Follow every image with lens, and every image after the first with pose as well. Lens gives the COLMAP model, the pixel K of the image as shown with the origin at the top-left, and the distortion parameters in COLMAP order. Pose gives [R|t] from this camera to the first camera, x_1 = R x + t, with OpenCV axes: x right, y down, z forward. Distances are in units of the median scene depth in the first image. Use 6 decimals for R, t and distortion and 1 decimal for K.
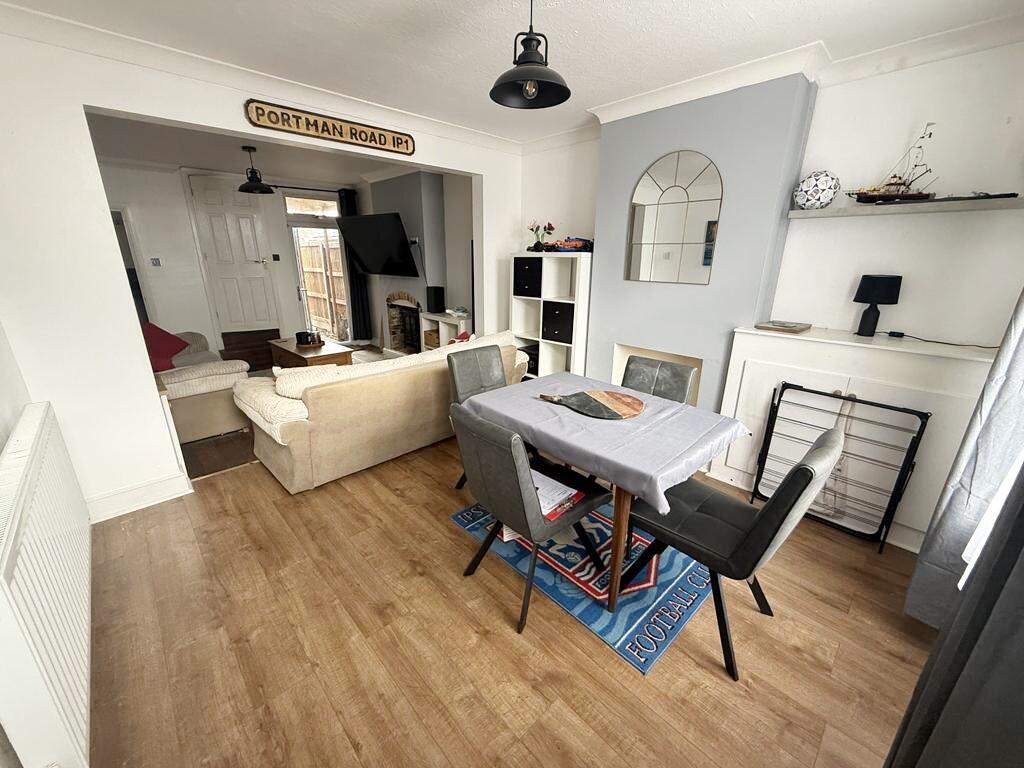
lens RADIAL K [[408.9, 0, 512.3], [0, 408.9, 386.4], [0, 0, 1]] dist [0.001303, 0.000225]
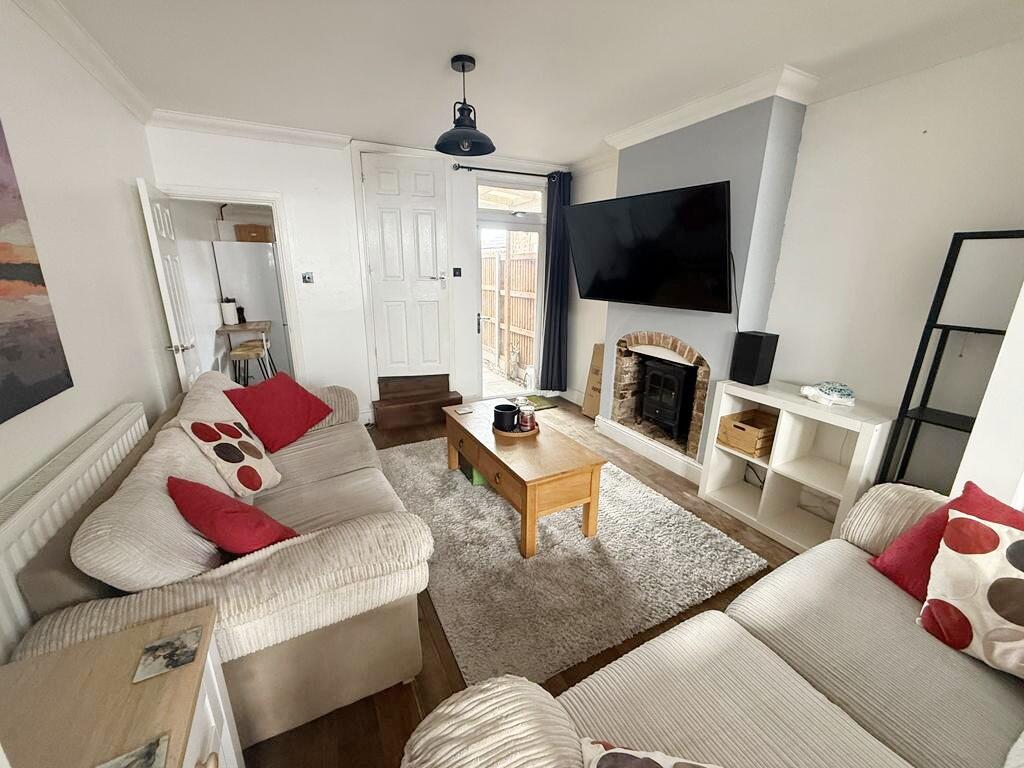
lens RADIAL K [[408.9, 0, 510.9], [0, 408.9, 384.3], [0, 0, 1]] dist [0.001303, 0.000225]
pose [[0.954470, 0.086405, -0.285518, -0.285992], [-0.096530, 0.995097, -0.021552, -0.123591], [0.282256, 0.048132, 0.958131, 0.384574]]
